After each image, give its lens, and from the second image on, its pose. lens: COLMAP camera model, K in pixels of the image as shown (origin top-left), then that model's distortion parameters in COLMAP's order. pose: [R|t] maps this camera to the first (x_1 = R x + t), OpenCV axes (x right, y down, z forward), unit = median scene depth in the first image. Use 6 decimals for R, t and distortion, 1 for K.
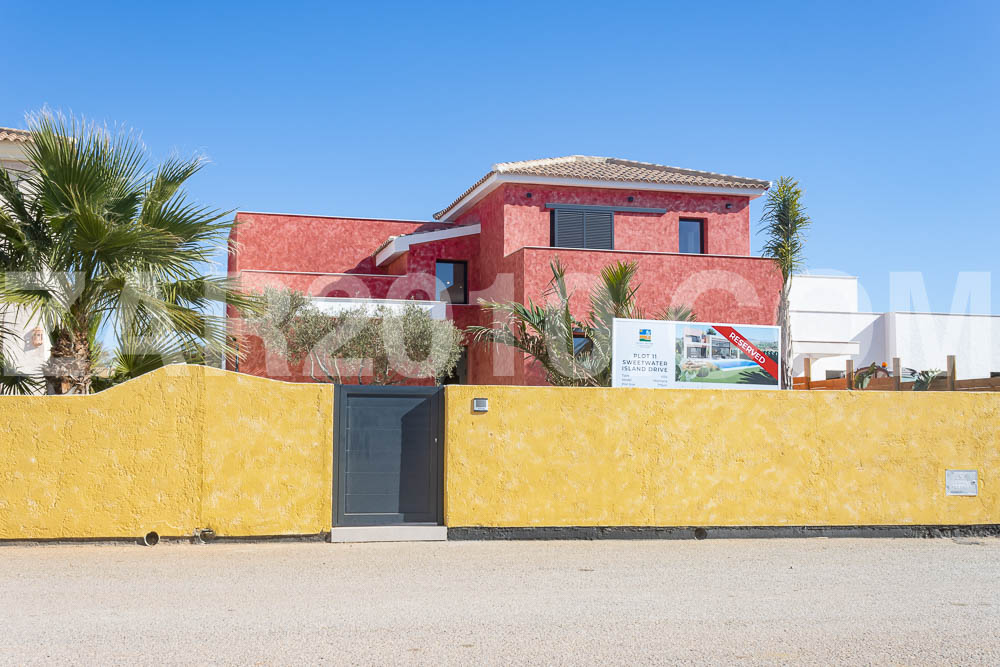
lens RADIAL K [[1151.2, 0, 485.3], [0, 1151.2, 332.1], [0, 0, 1]] dist [0.021644, -0.006417]
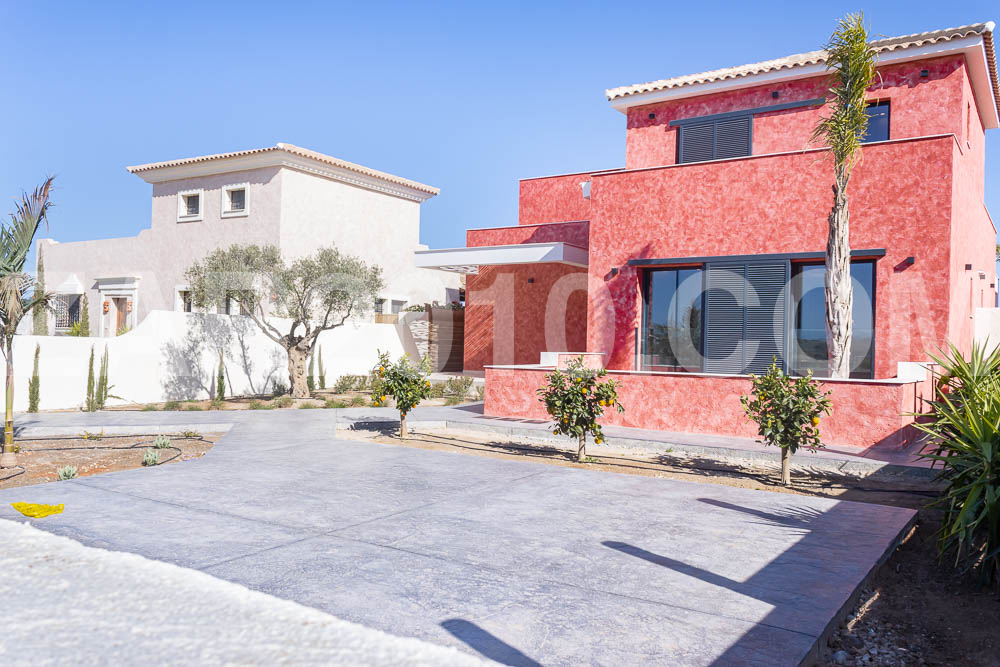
lens RADIAL K [[808.4, 0, 494.2], [0, 808.4, 334.3], [0, 0, 1]] dist [0.065171, -0.080217]
pose [[0.661354, 0.001264, -0.750073, 0.436585], [0.042146, 0.998356, 0.038844, 0.022748], [0.748889, -0.057302, 0.660213, 0.473160]]
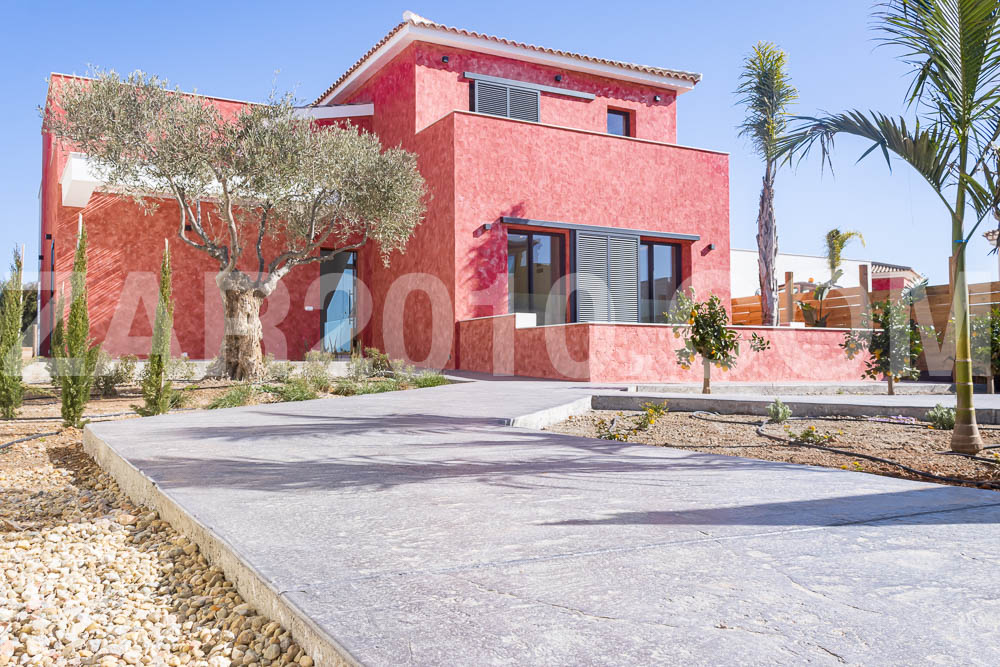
lens RADIAL K [[865.1, 0, 491.3], [0, 865.1, 333.8], [0, 0, 1]] dist [0.065975, -0.068196]
pose [[0.970782, 0.003738, 0.239935, -0.076656], [-0.012926, 0.999242, 0.036728, 0.051029], [-0.239616, -0.038756, 0.970094, 0.390487]]
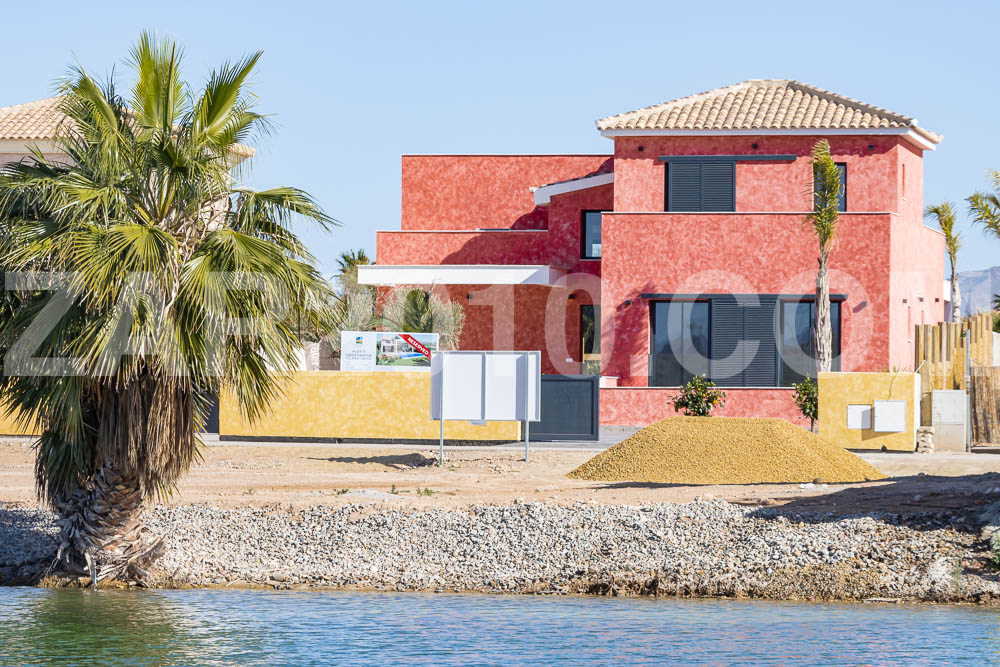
lens RADIAL K [[4418.6, 0, 500.0], [0, 4418.6, 333.5], [0, 0, 1]] dist [-0.136258, -2.487516]
pose [[0.903042, -0.003970, -0.429534, 1.484100], [0.031334, 0.997902, 0.056651, -0.176164], [0.428408, -0.064617, 0.901272, -2.313357]]
